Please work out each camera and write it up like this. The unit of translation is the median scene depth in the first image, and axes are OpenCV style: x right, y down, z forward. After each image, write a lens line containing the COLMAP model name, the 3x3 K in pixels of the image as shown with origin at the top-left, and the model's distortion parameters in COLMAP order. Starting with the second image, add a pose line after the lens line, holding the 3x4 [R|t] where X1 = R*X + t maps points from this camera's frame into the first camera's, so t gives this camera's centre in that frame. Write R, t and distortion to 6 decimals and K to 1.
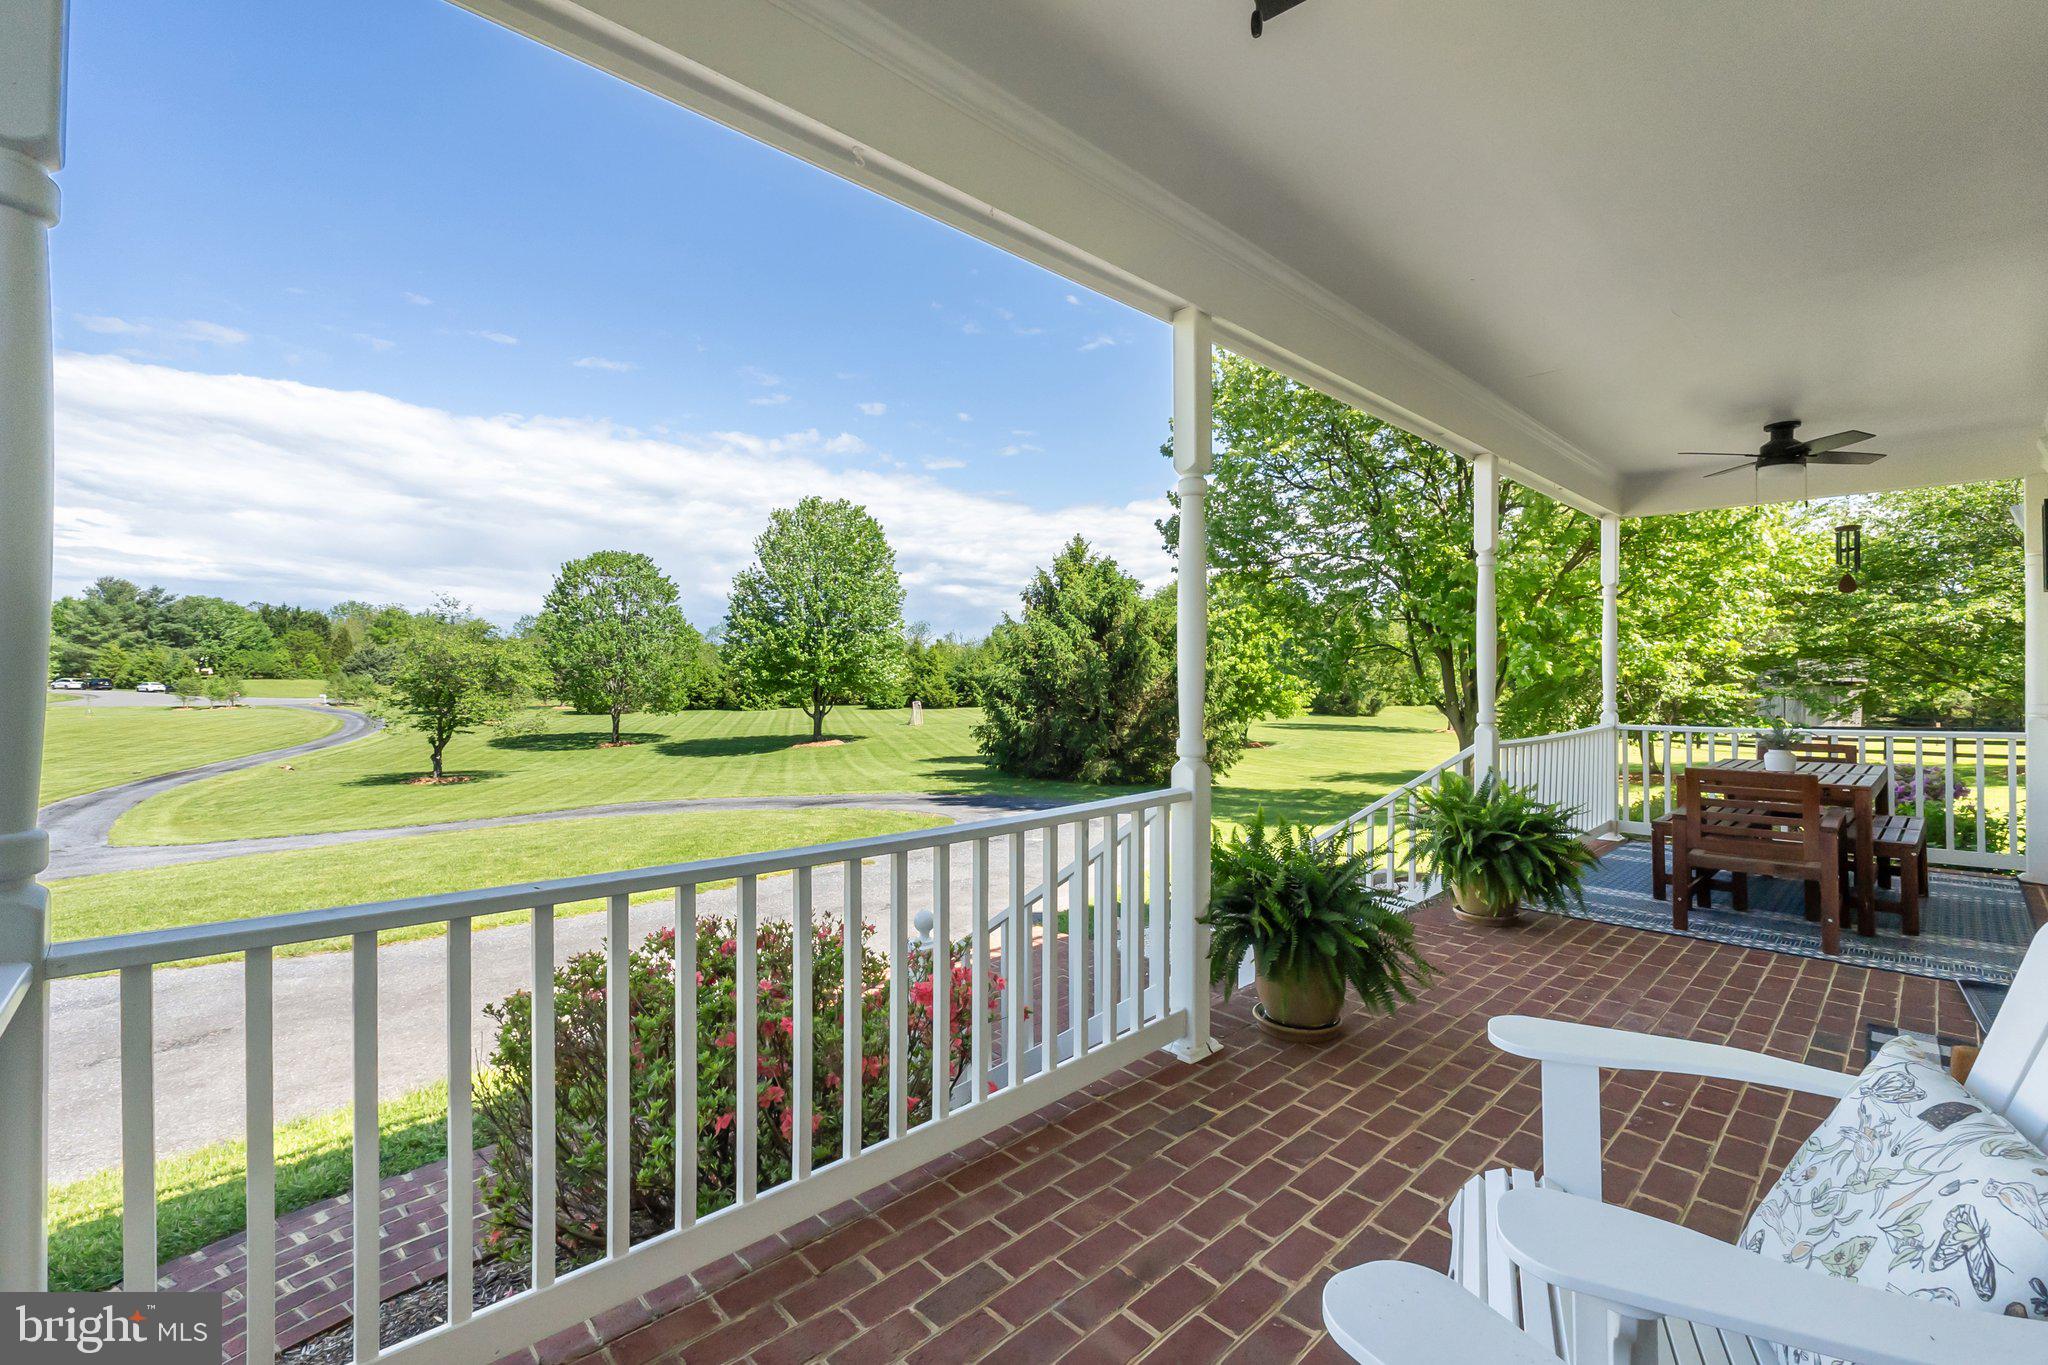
lens RADIAL K [[870.3, 0, 1010.7], [0, 870.3, 658.3], [0, 0, 1]] dist [-0.004369, -0.001264]
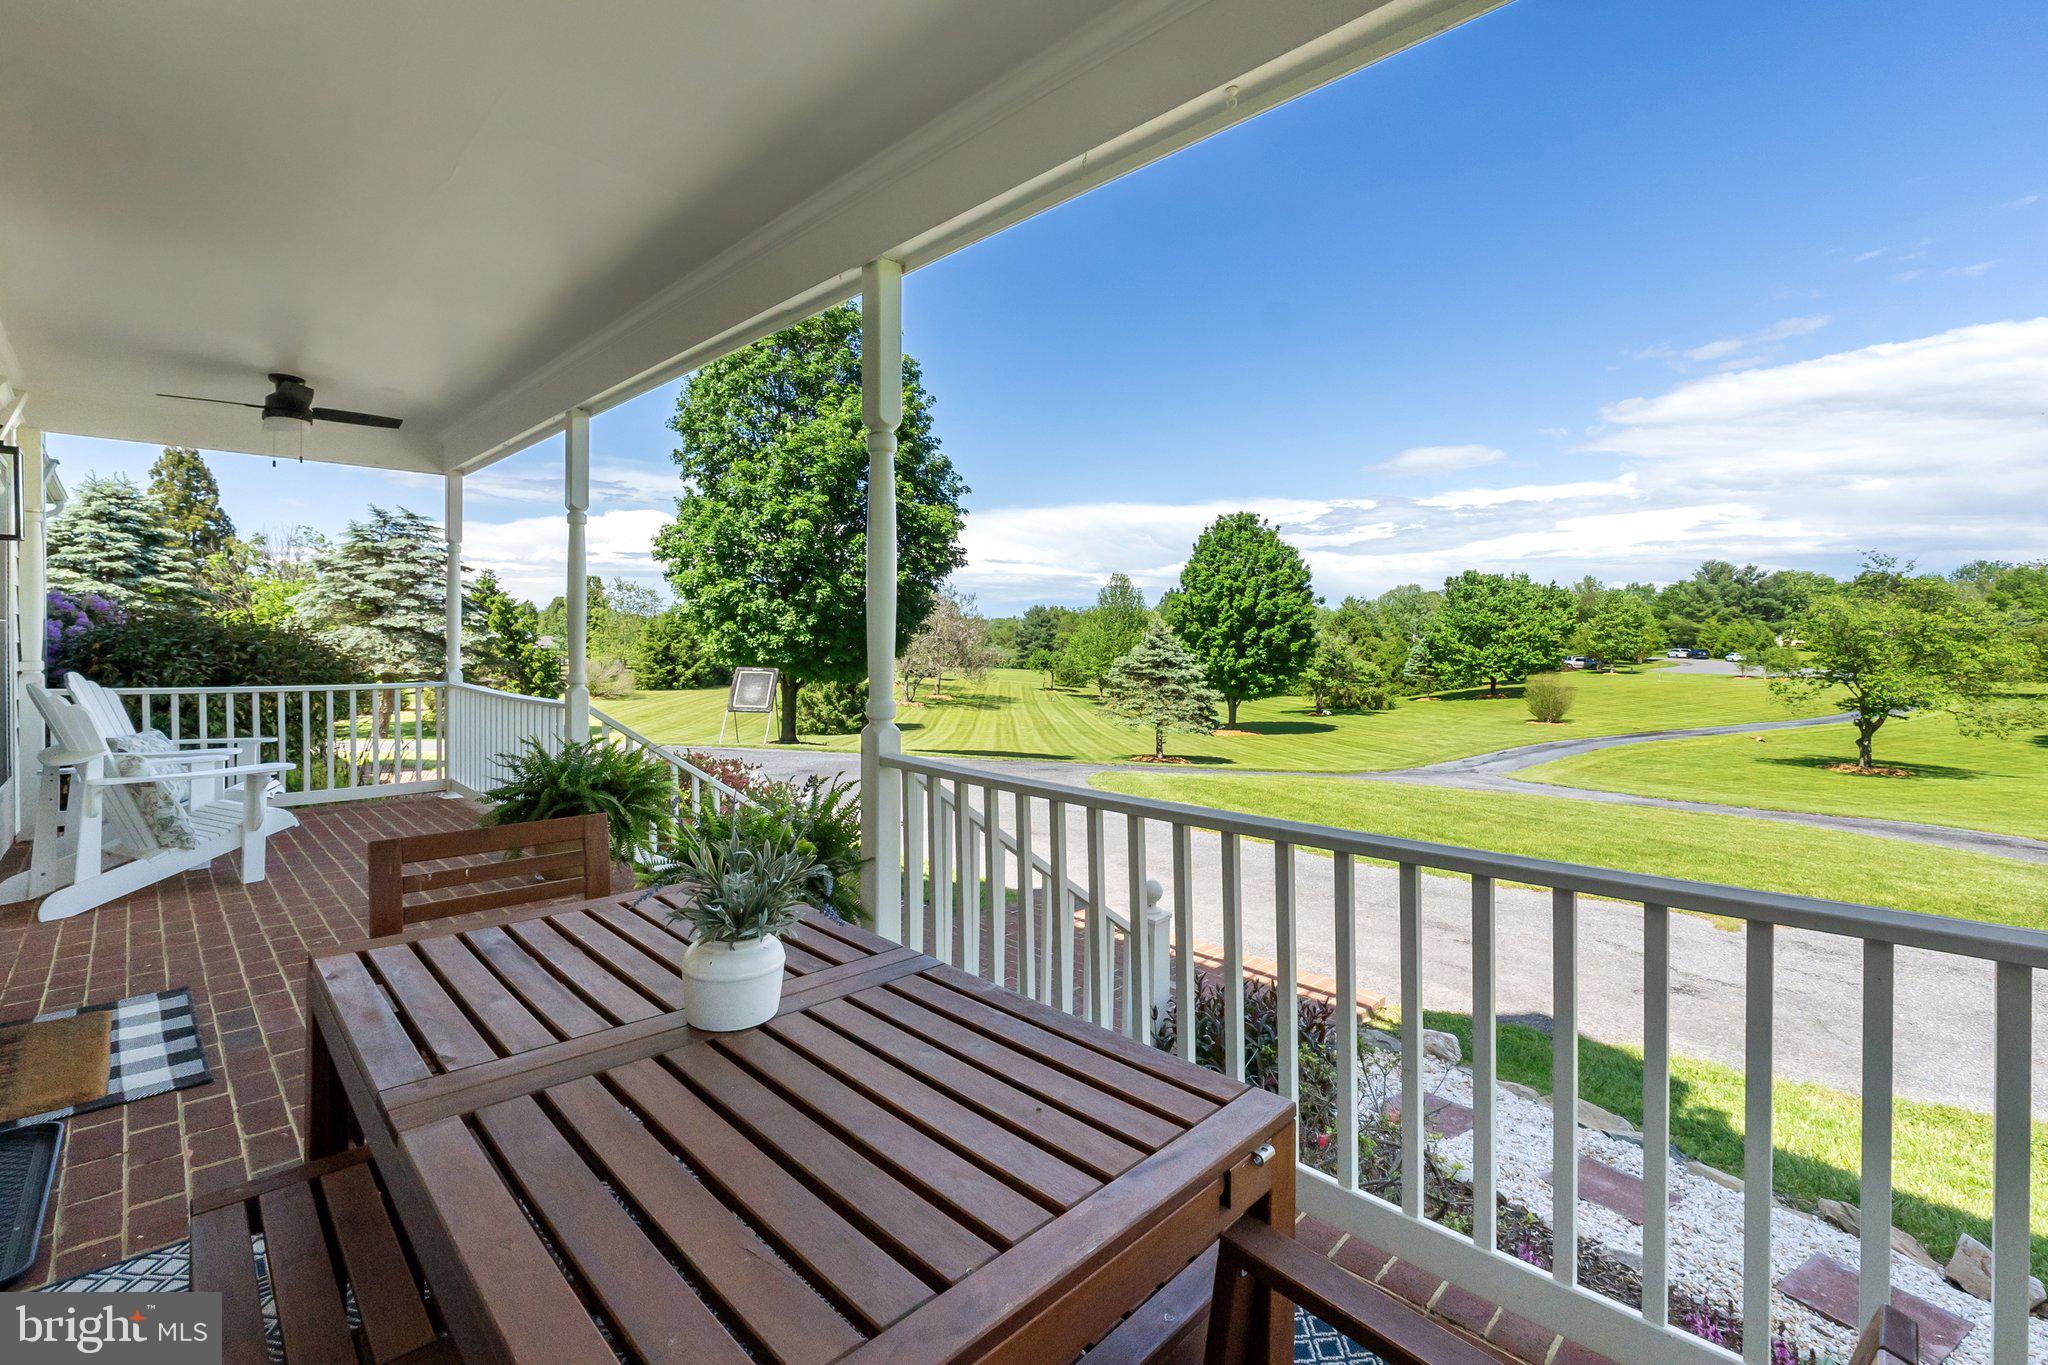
lens RADIAL K [[870.3, 0, 1050.5], [0, 870.3, 643.4], [0, 0, 1]] dist [-0.004369, -0.001264]
pose [[0.068084, 0.003427, -0.997674, 0.236154], [0.011450, 0.999926, 0.004216, 0.004771], [0.997614, -0.011711, 0.068040, 0.221319]]
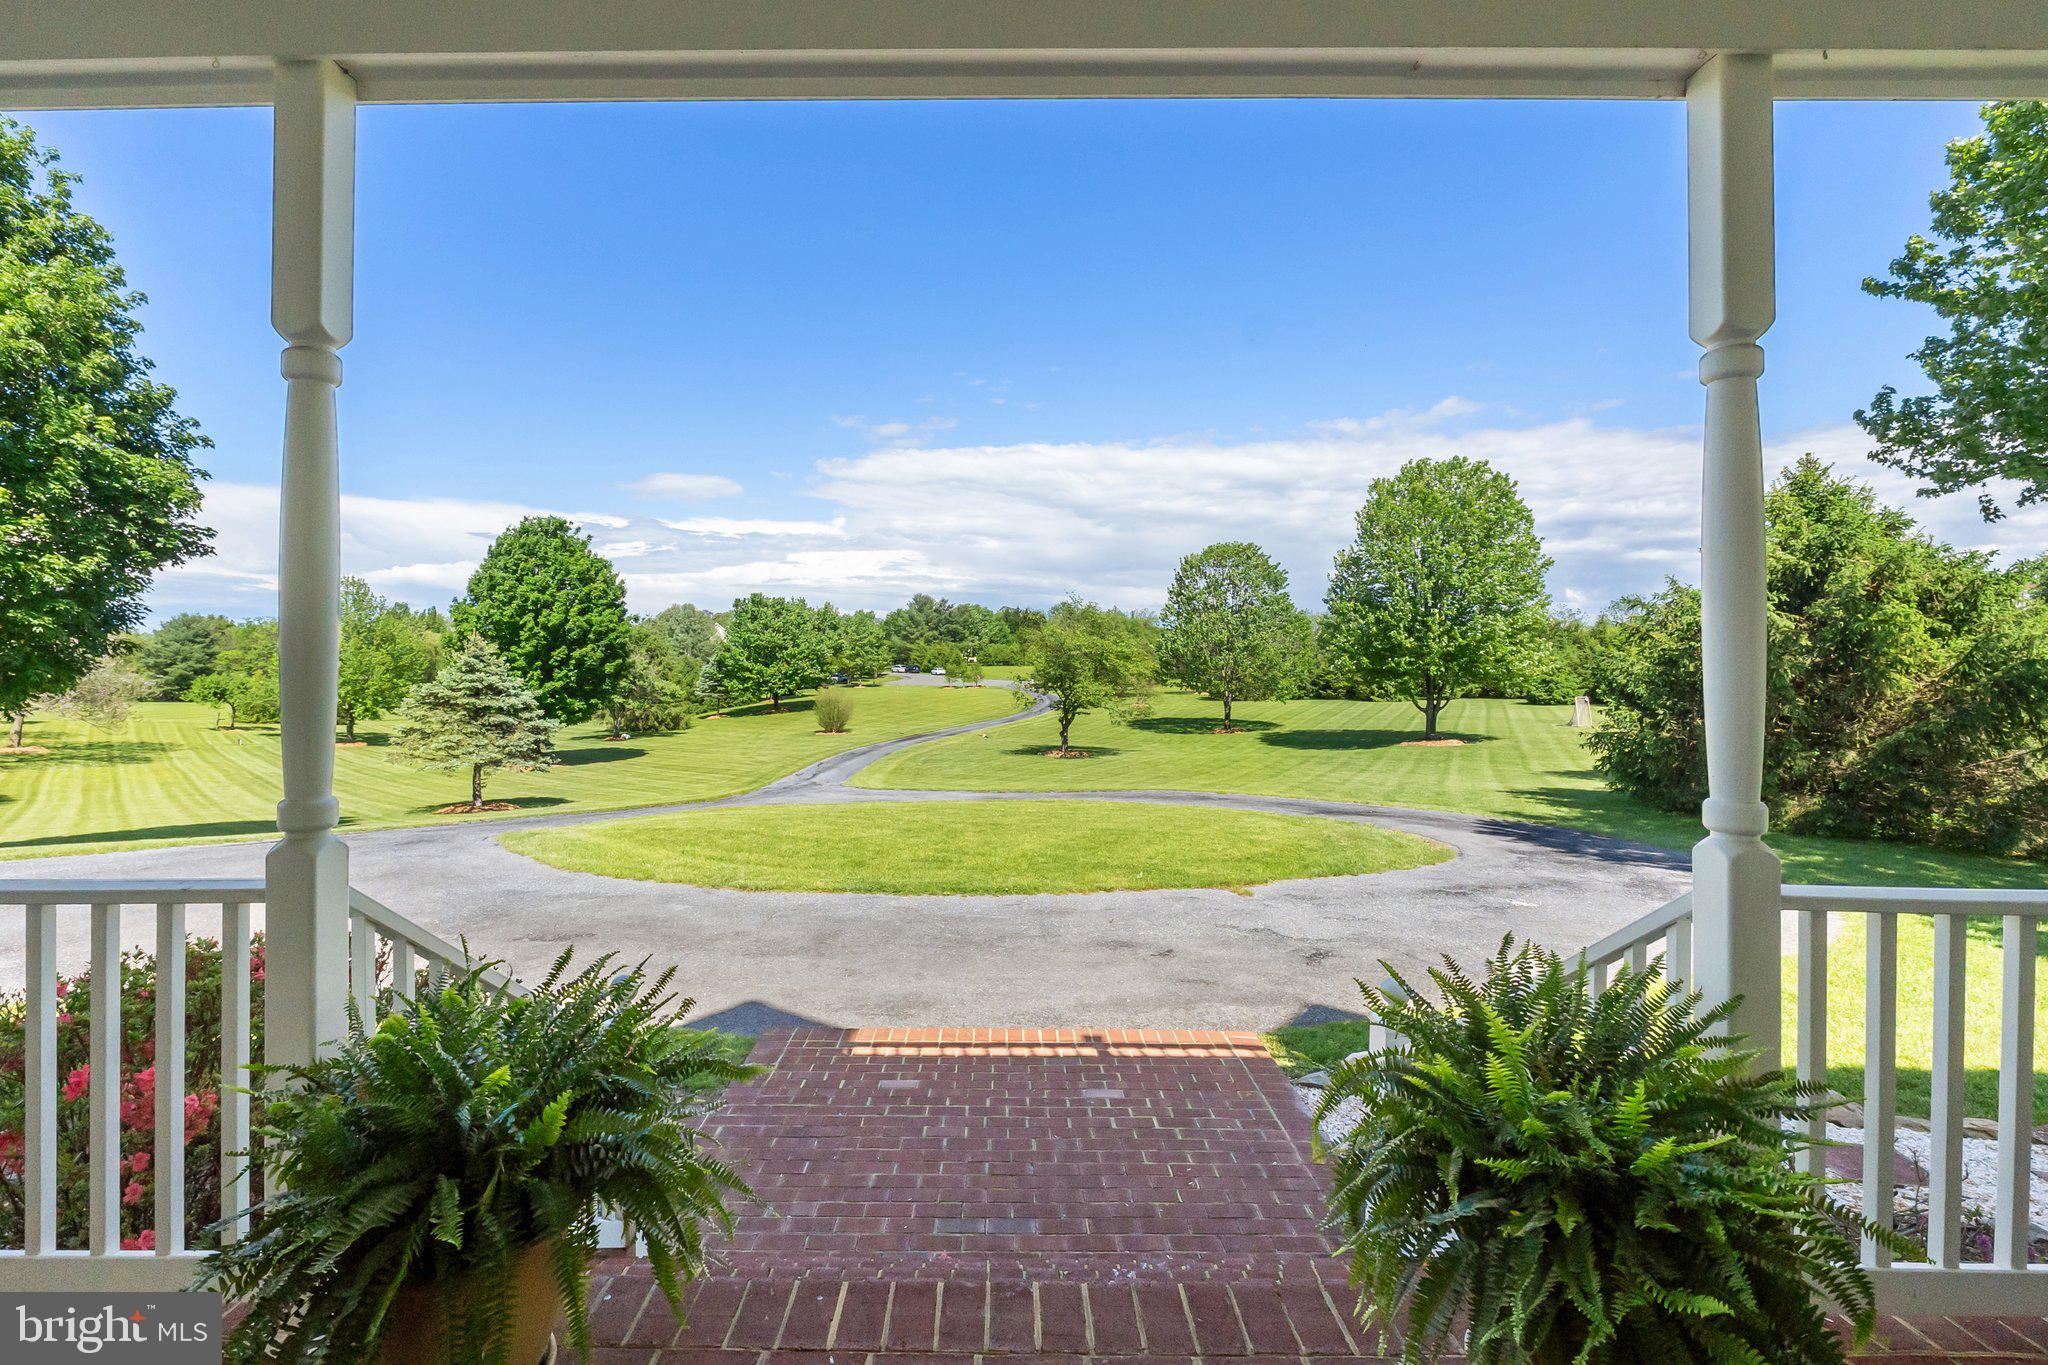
lens RADIAL K [[870.3, 0, 974.8], [0, 870.3, 640.7], [0, 0, 1]] dist [-0.004369, -0.001264]
pose [[0.721018, -0.016741, -0.692714, 0.113637], [0.012944, 0.999859, -0.010691, -0.000450], [0.692796, -0.001258, 0.721133, 0.109612]]
